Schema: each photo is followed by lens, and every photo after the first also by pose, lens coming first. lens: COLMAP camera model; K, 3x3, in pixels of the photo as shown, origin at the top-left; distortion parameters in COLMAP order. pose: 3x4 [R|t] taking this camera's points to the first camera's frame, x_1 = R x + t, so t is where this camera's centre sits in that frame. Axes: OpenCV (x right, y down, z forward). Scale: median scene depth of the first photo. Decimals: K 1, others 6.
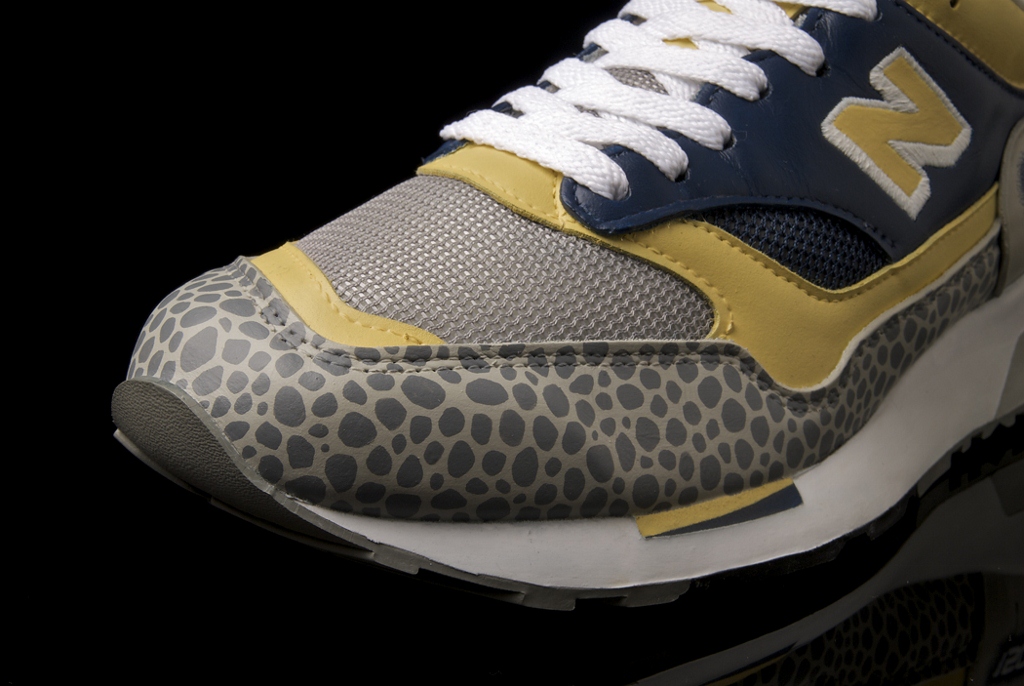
lens RADIAL K [[1824.9, 0, 512.0], [0, 1824.9, 343.0], [0, 0, 1]] dist [-0.074310, -0.125651]
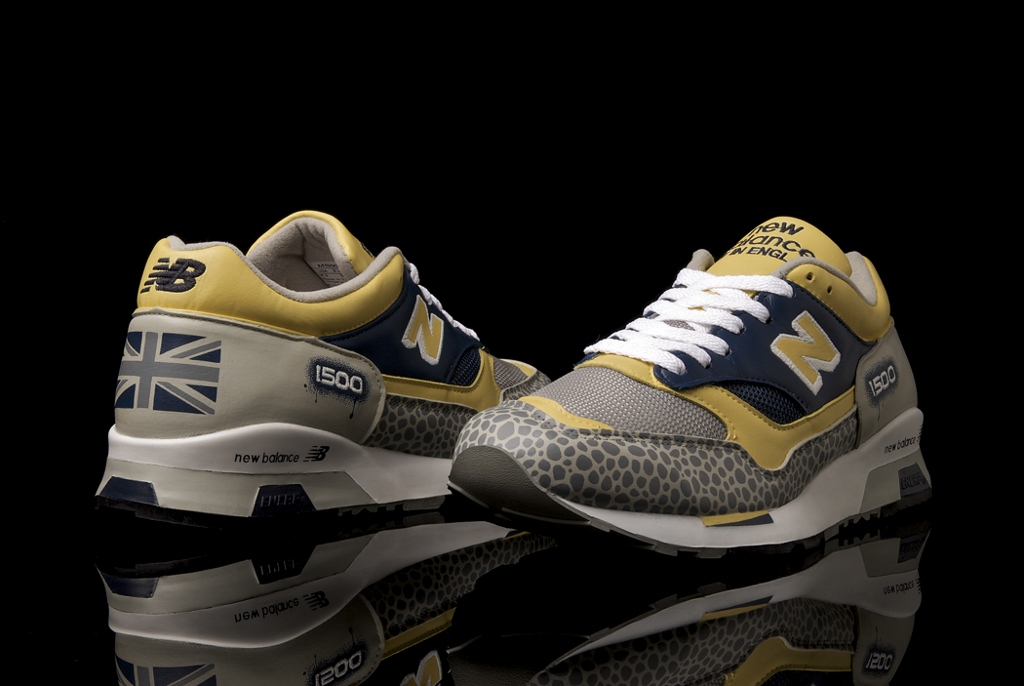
lens RADIAL K [[1824.9, 0, 512.0], [0, 1824.9, 343.0], [0, 0, 1]] dist [-0.074310, -0.125651]
pose [[0.995079, 0.001662, 0.099067, -0.343491], [0.020099, 0.975684, -0.218259, 0.339723], [-0.097021, 0.219176, 0.970850, -1.024751]]
